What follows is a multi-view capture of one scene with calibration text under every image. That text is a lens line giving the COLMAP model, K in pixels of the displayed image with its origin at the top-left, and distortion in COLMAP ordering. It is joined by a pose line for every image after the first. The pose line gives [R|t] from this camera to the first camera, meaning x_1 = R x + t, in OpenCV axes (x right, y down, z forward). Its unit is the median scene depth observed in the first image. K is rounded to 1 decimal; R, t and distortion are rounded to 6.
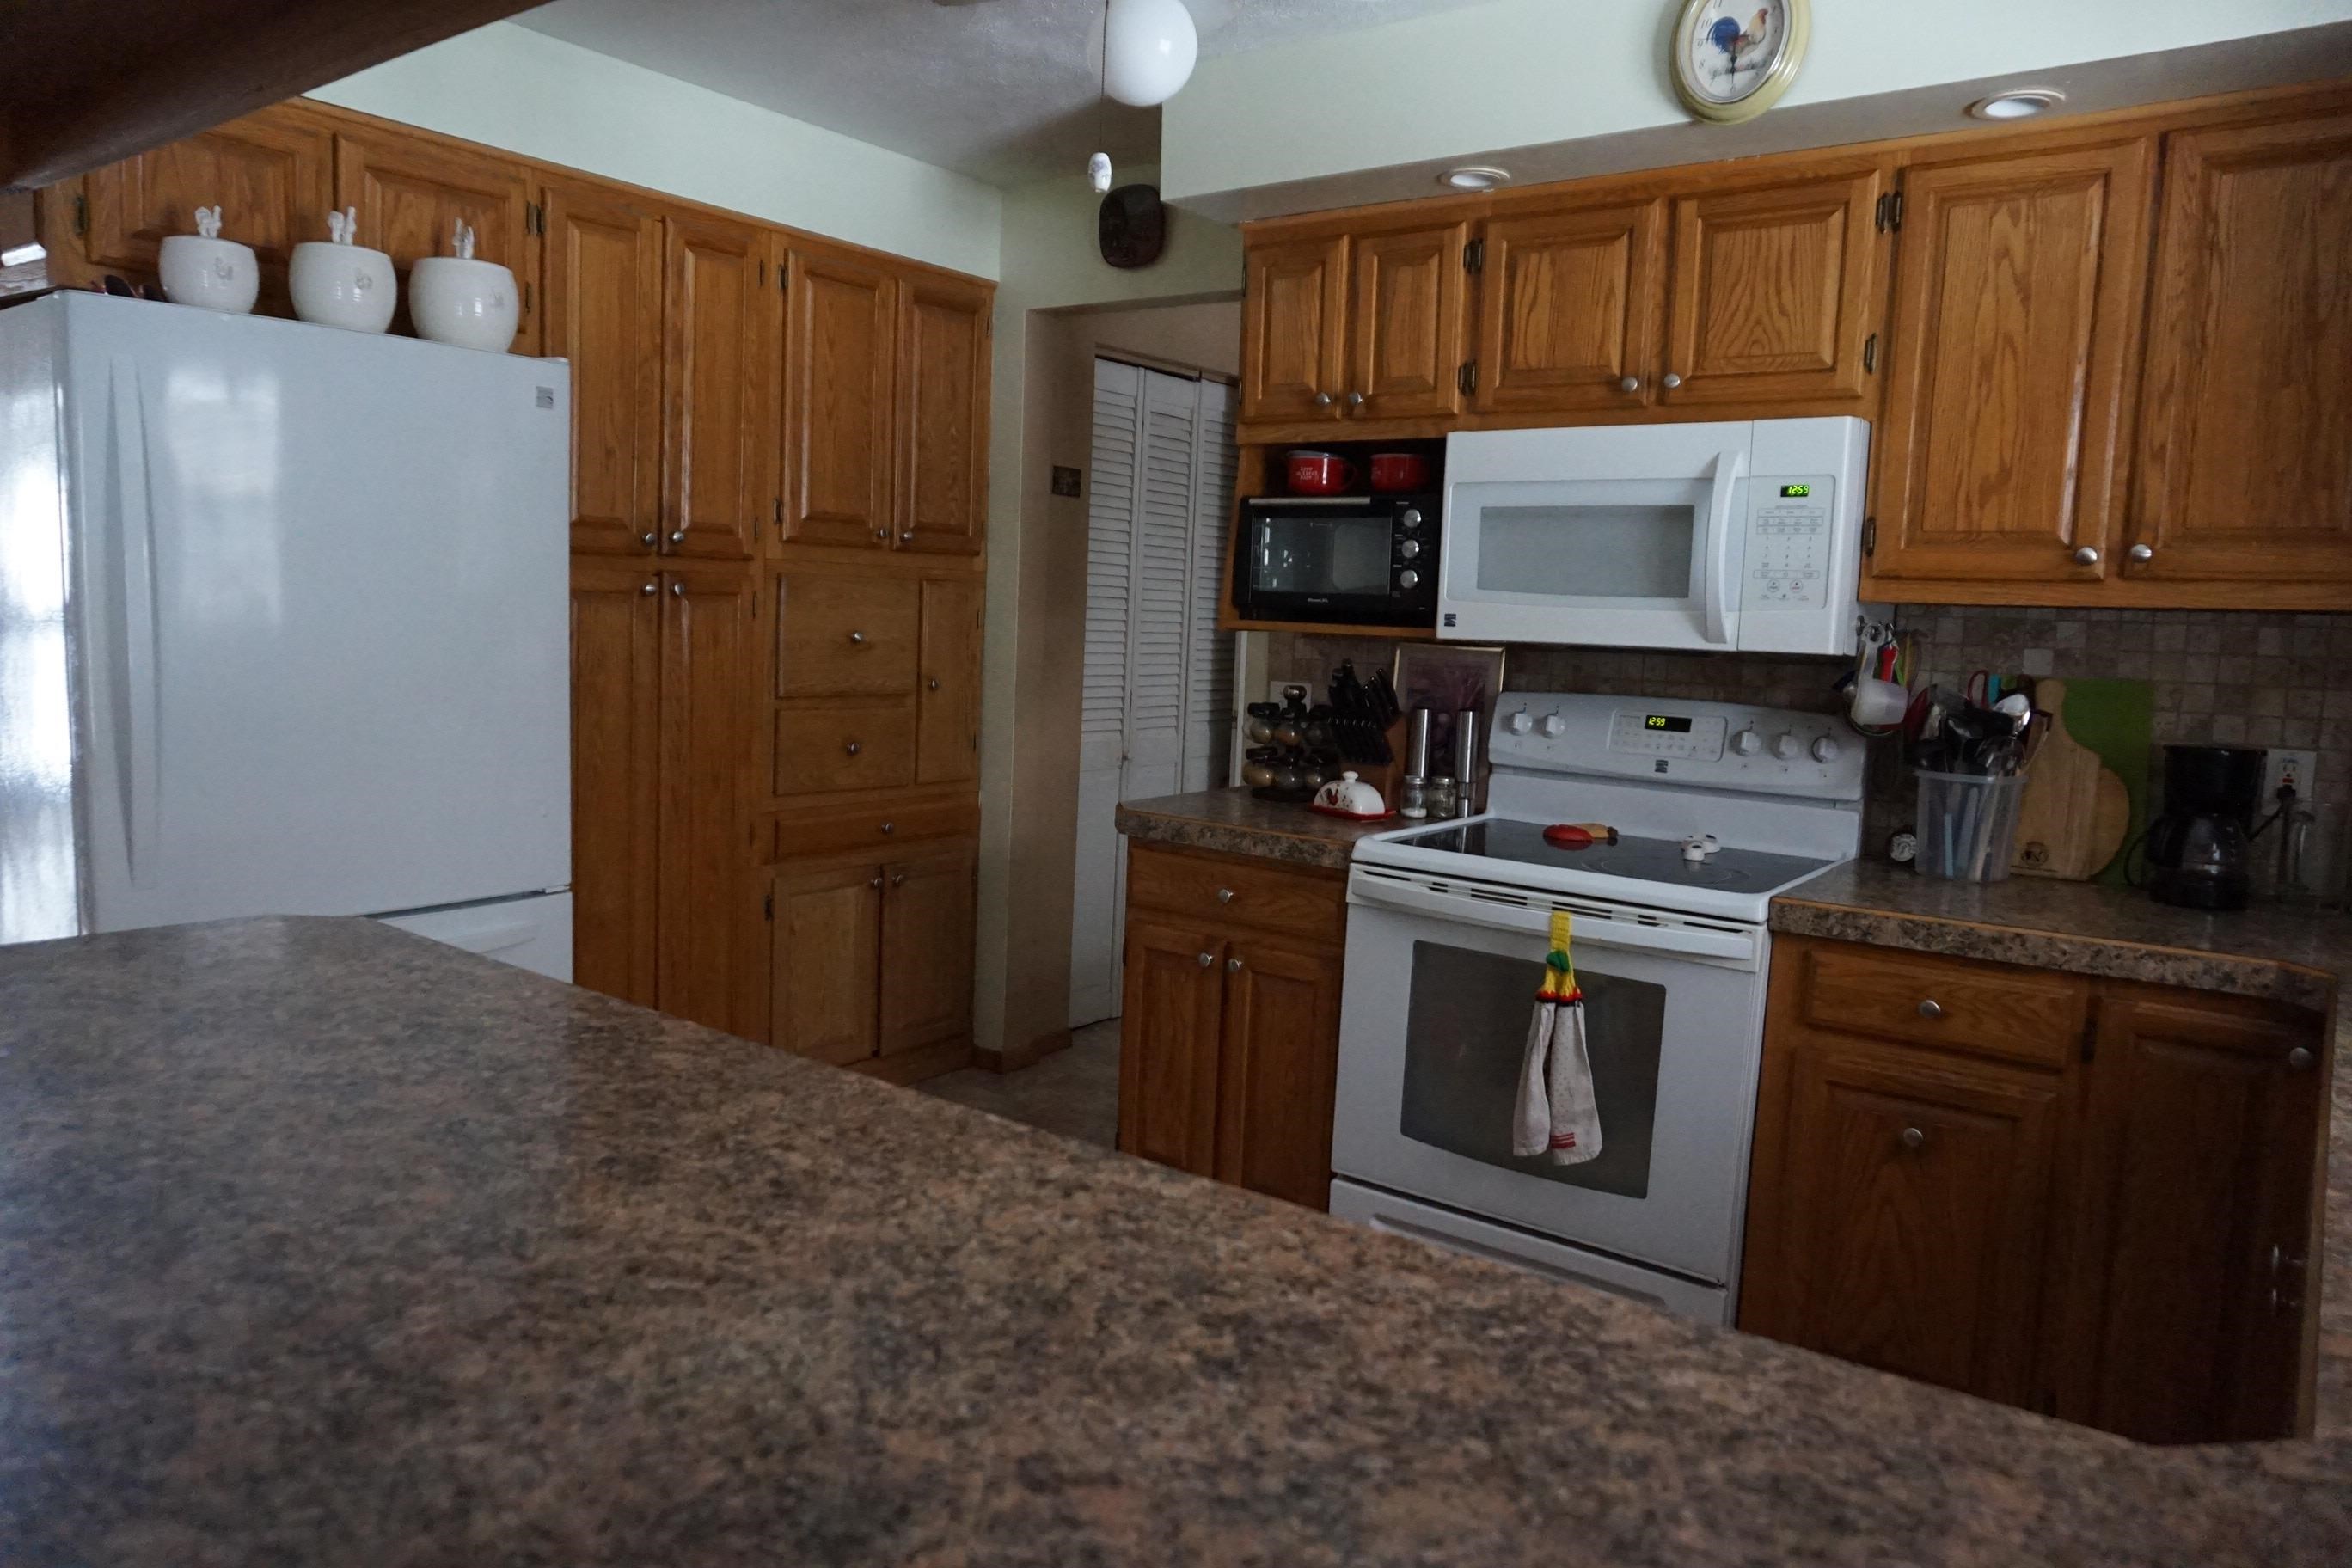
lens RADIAL K [[1590.7, 0, 1176.0], [0, 1590.7, 784.0], [0, 0, 1]] dist [-0.008912, 0.002865]
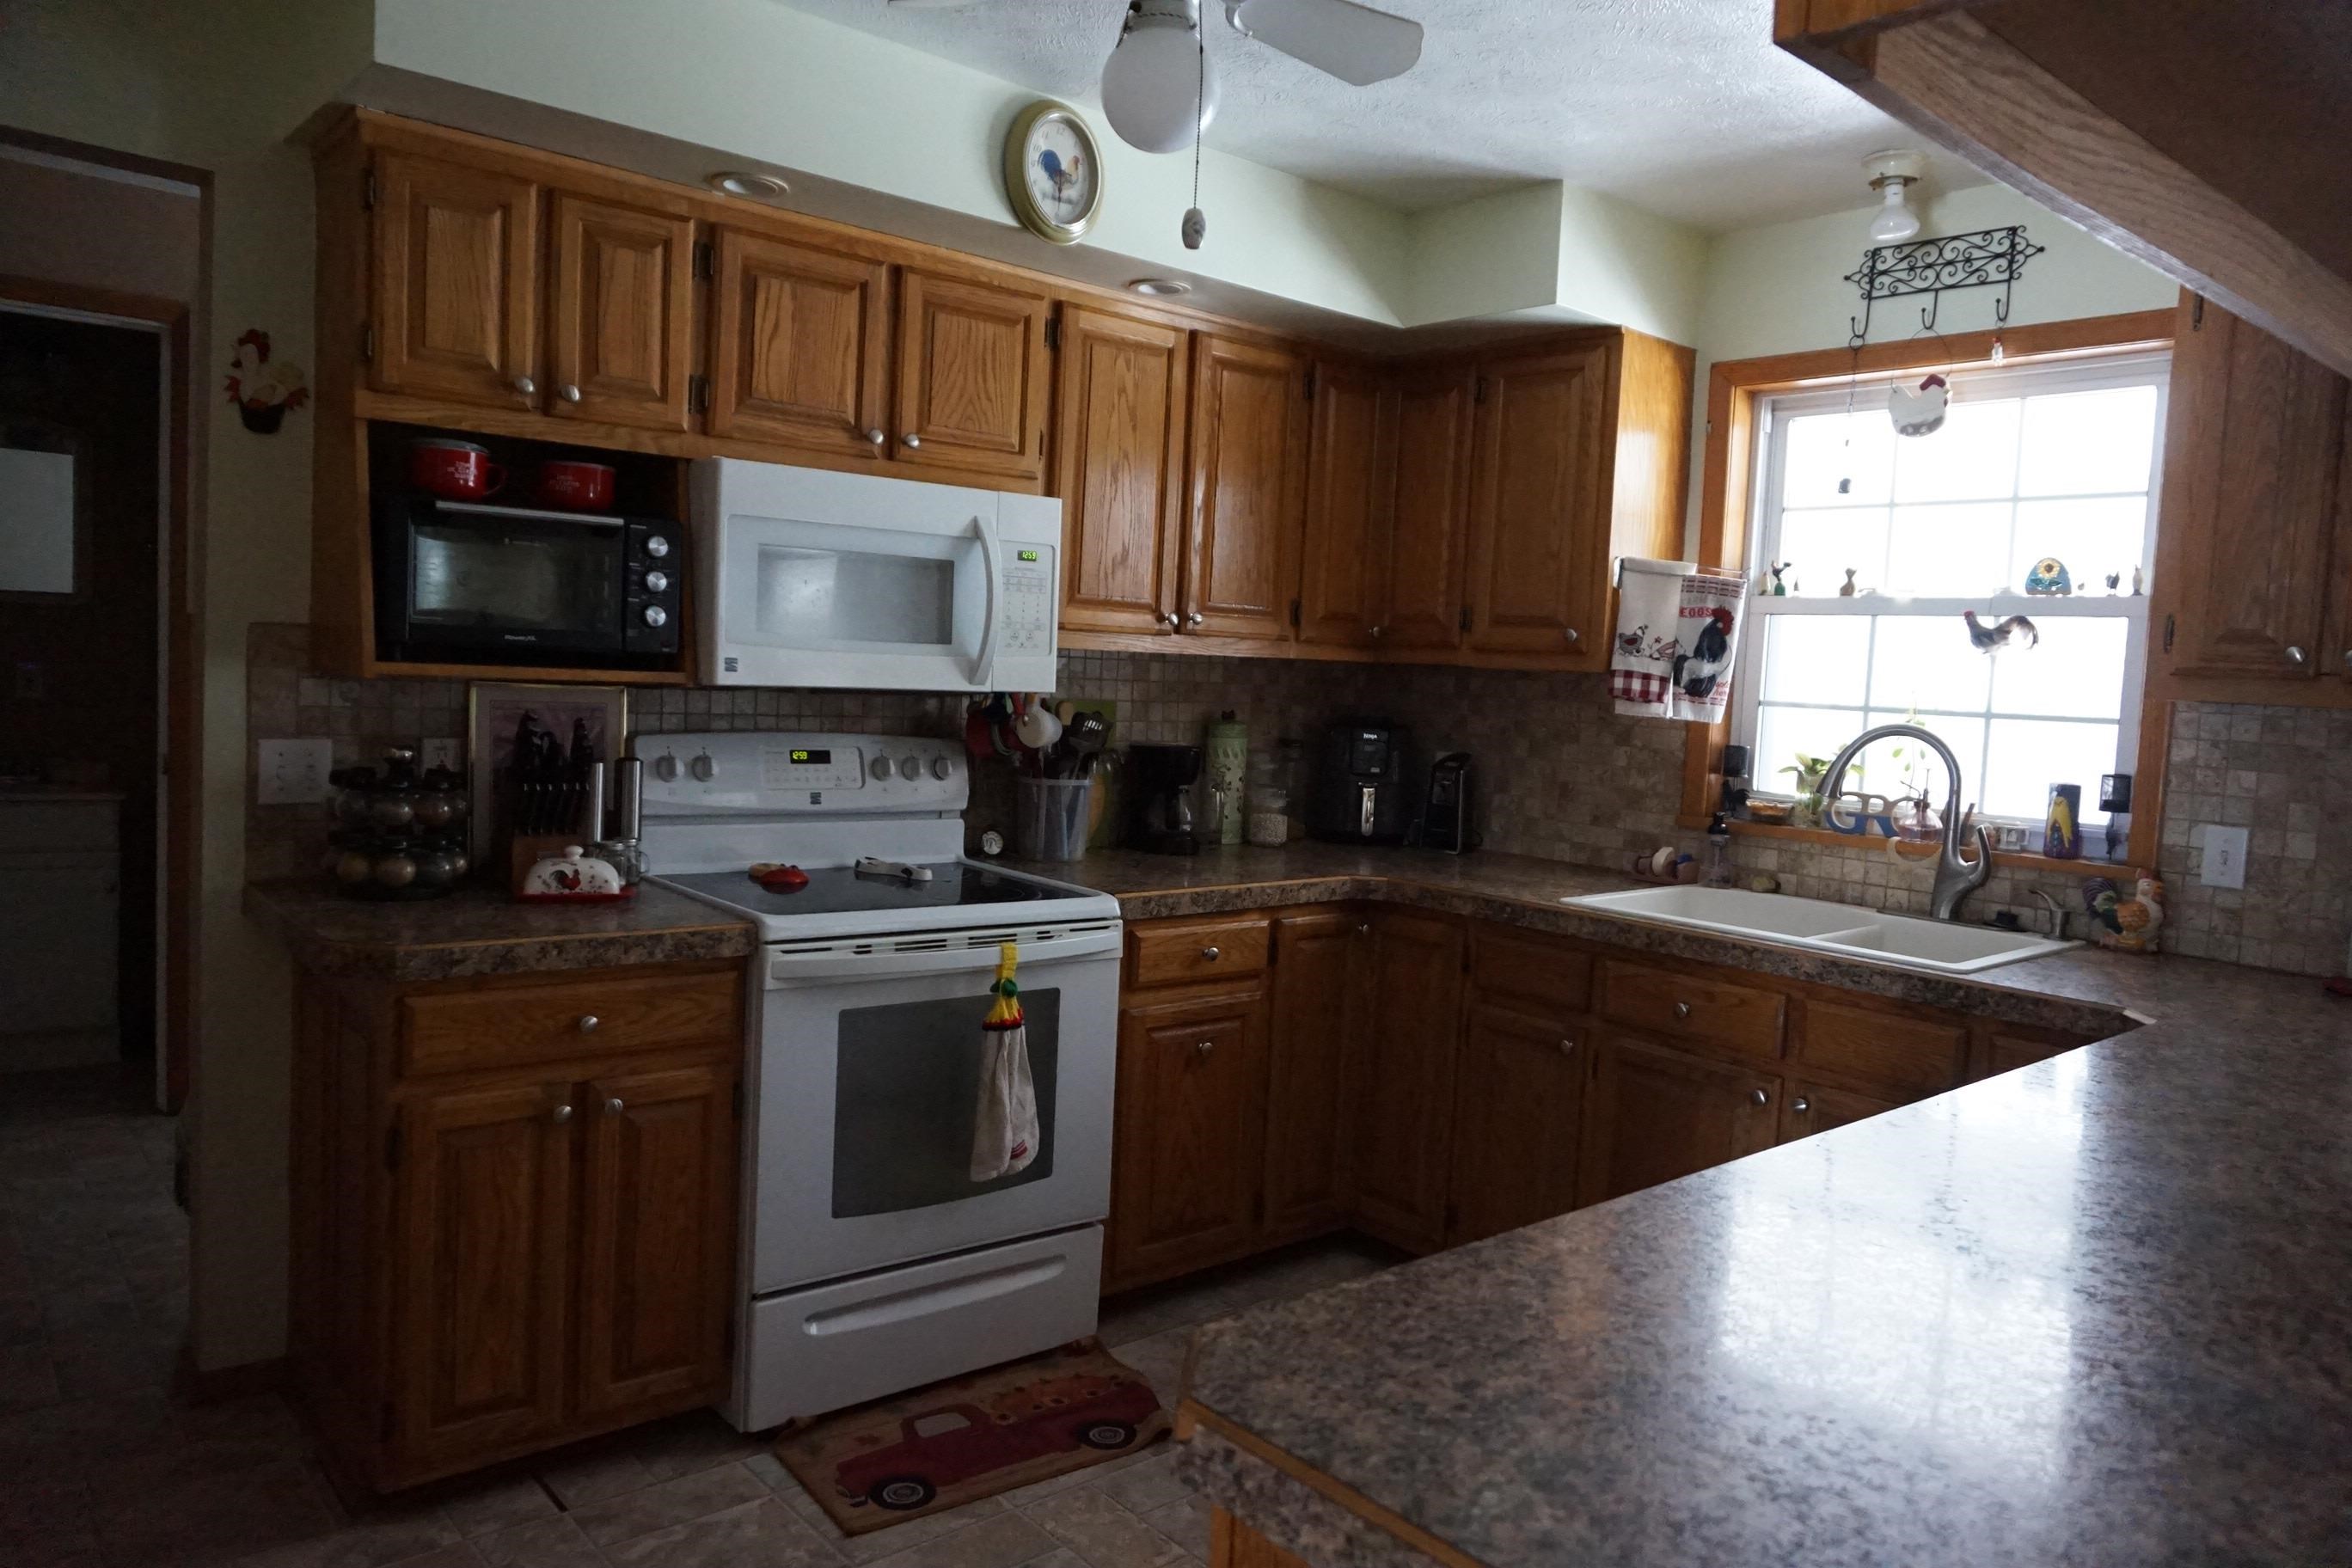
lens RADIAL K [[1577.9, 0, 1177.2], [0, 1577.9, 805.9], [0, 0, 1]] dist [-0.048833, 0.000462]
pose [[0.225446, -0.114613, 0.967491, -0.693164], [0.065527, 0.992591, 0.102317, -0.104762], [-0.972050, 0.040330, 0.231286, 0.584763]]
